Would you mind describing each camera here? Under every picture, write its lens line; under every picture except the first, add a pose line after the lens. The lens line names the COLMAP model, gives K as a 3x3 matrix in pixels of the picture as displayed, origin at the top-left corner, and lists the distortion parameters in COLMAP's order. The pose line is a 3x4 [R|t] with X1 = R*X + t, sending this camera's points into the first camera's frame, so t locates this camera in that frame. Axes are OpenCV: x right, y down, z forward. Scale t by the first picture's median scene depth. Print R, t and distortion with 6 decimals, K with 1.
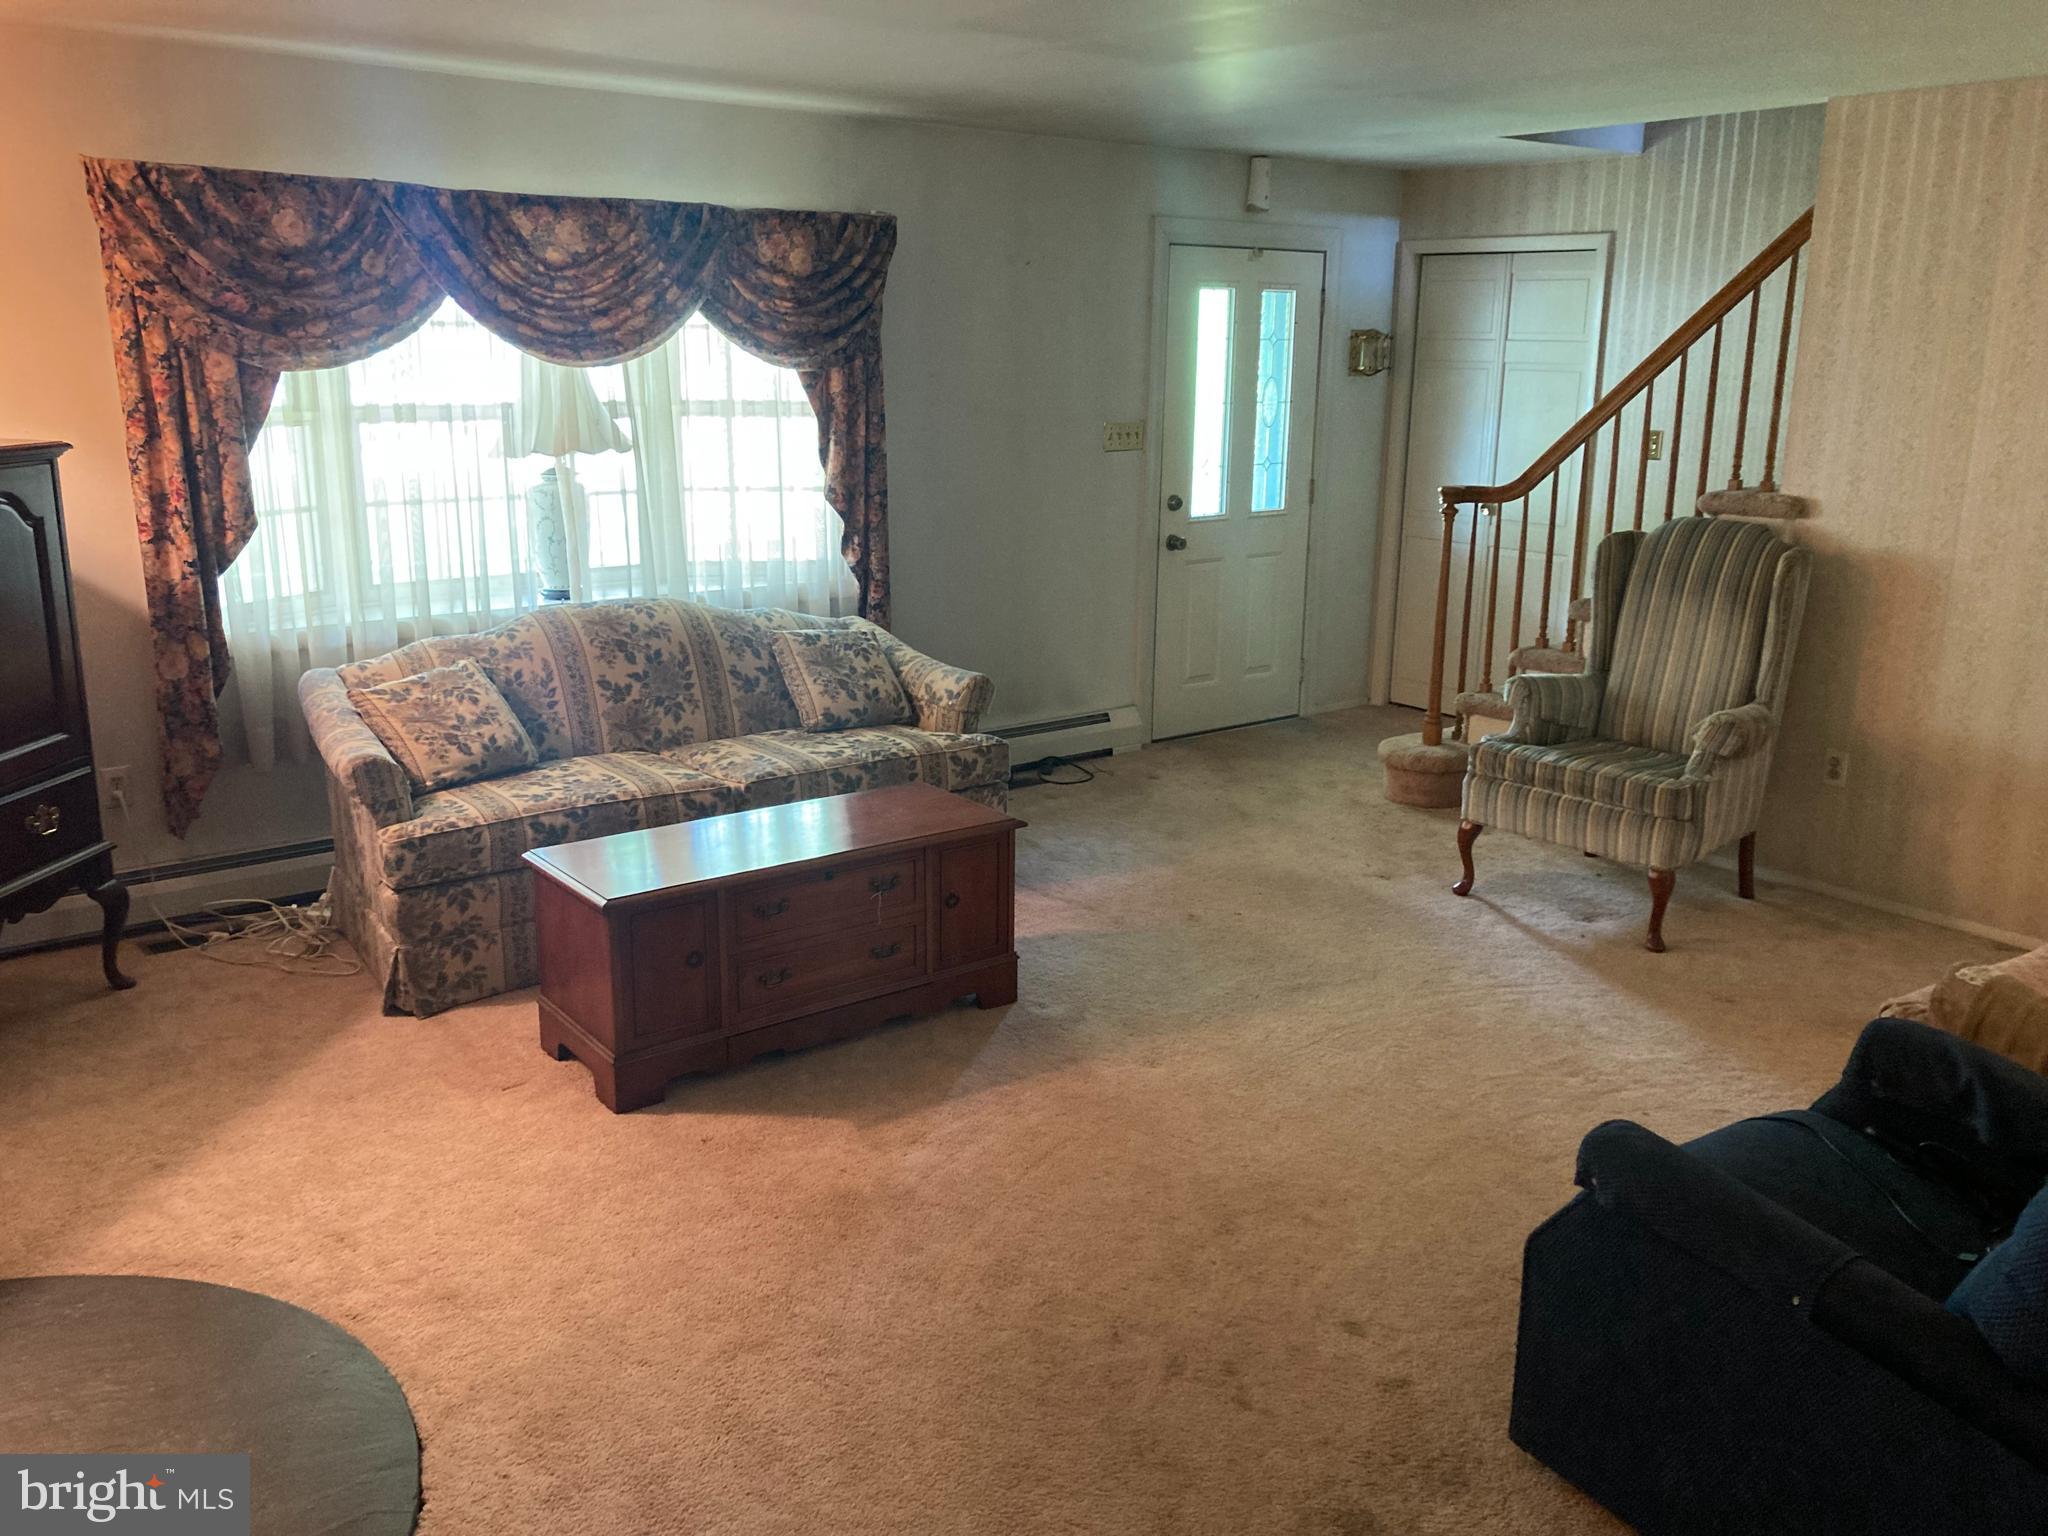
lens RADIAL K [[1670.9, 0, 1024.9], [0, 1670.9, 766.0], [0, 0, 1]] dist [0.026039, -0.072439]
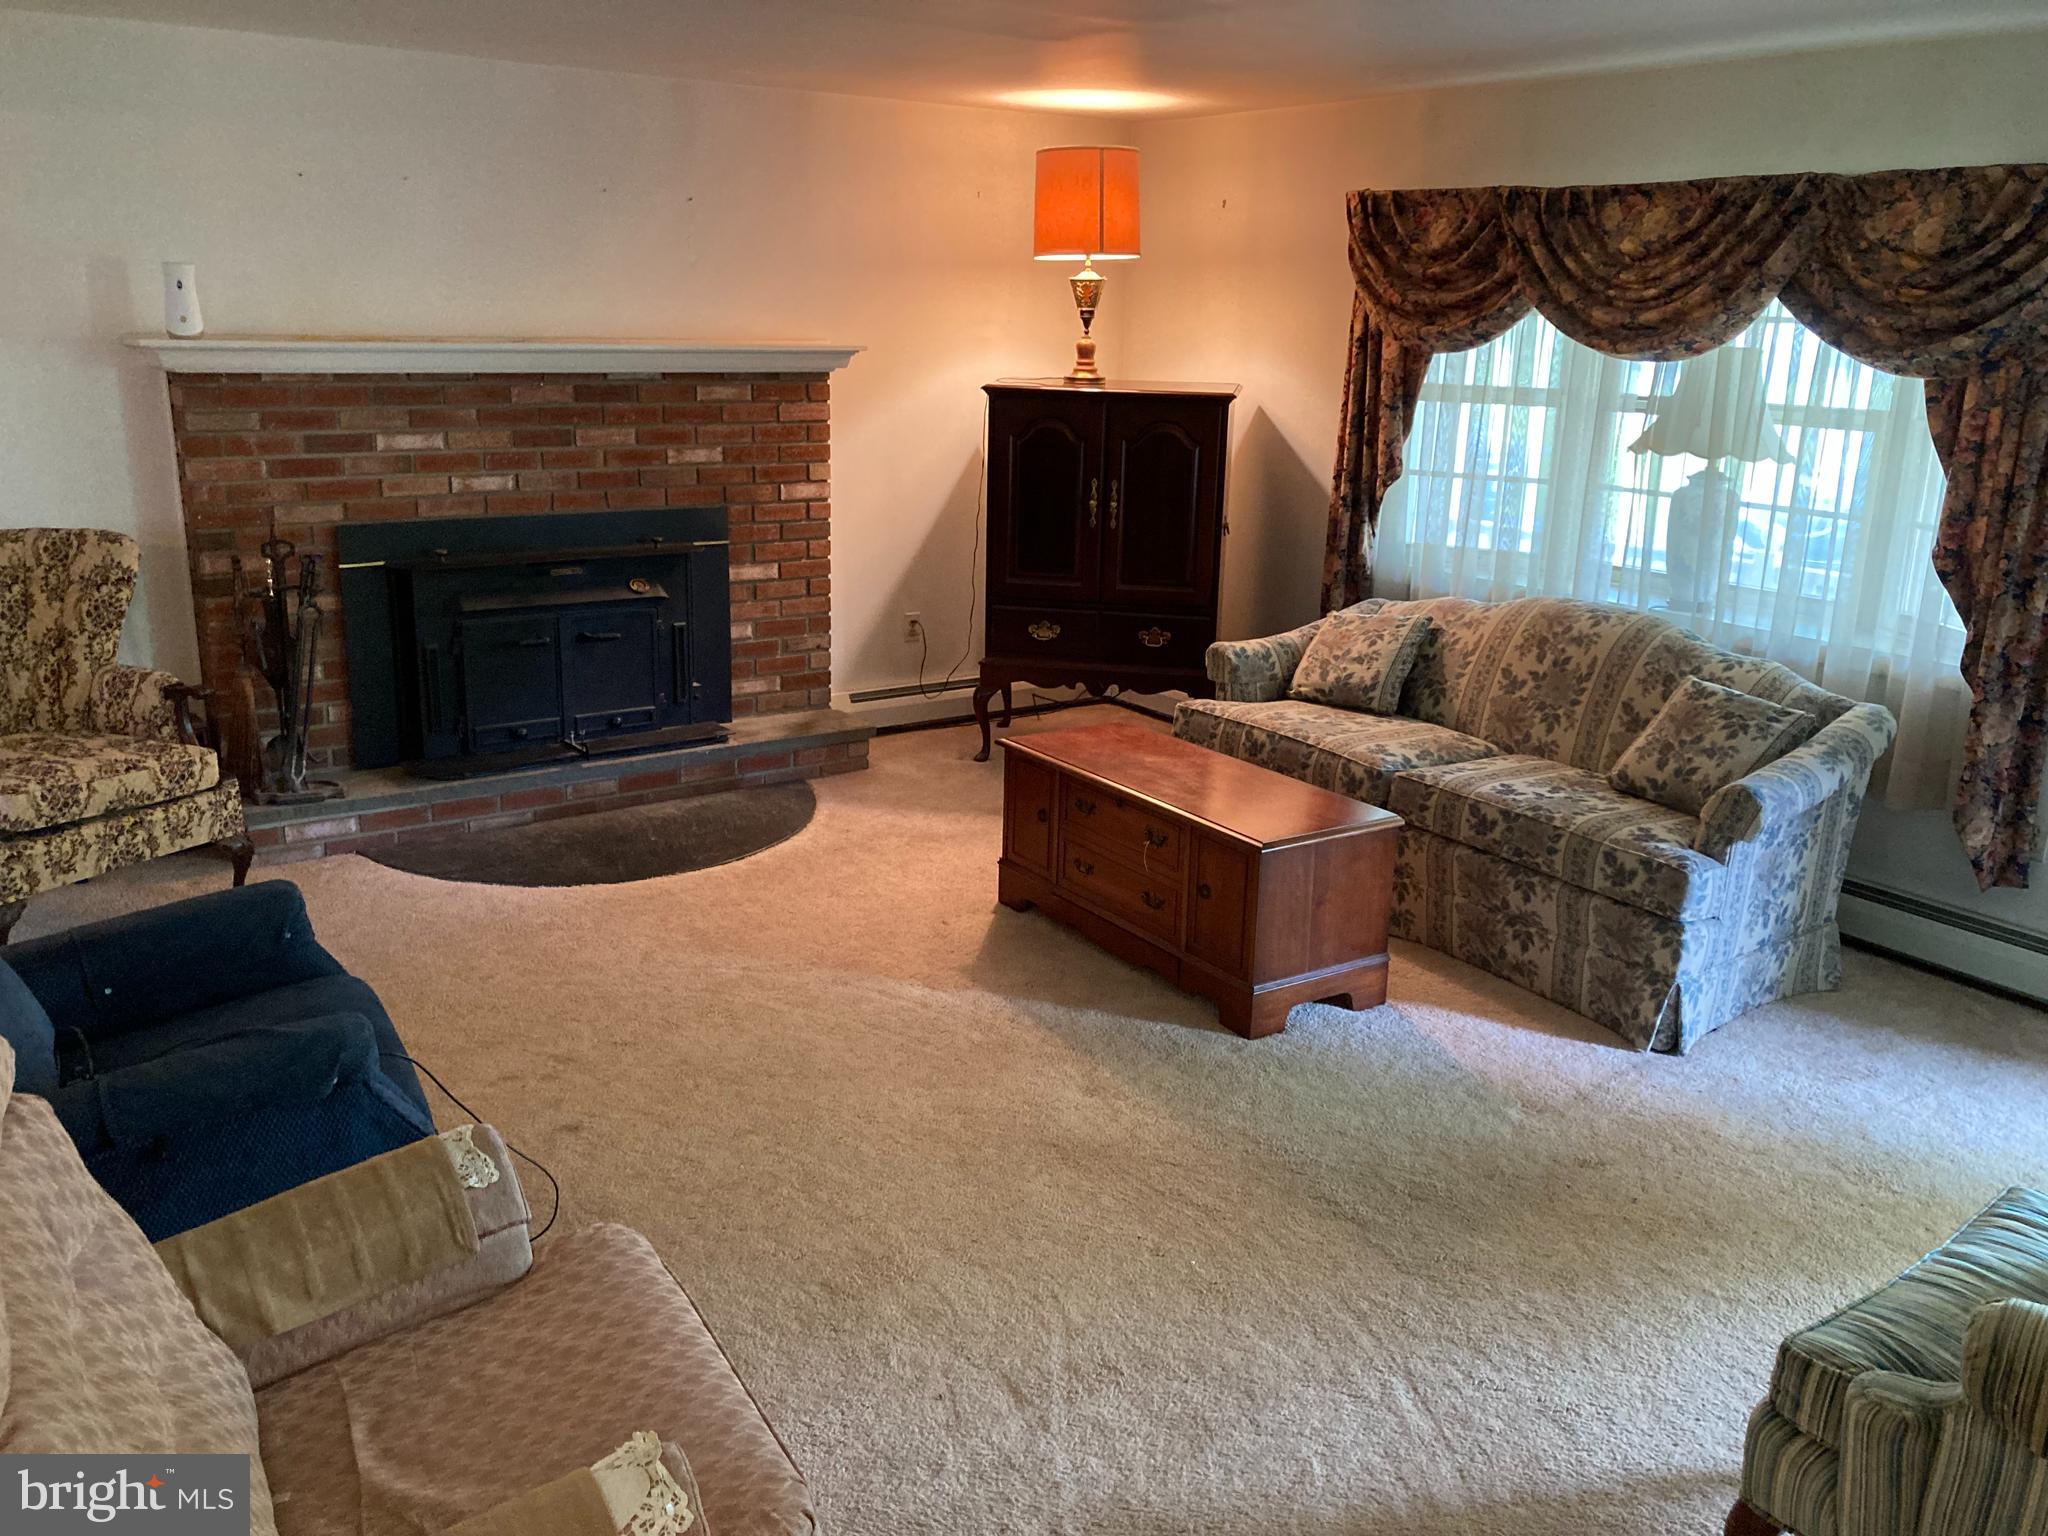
lens RADIAL K [[1670.9, 0, 1028.8], [0, 1670.9, 773.9], [0, 0, 1]] dist [0.026039, -0.072439]
pose [[-0.059785, 0.257012, -0.964557, 0.734010], [-0.267180, 0.926909, 0.263540, -0.176693], [0.961790, 0.273466, 0.013253, 0.709913]]
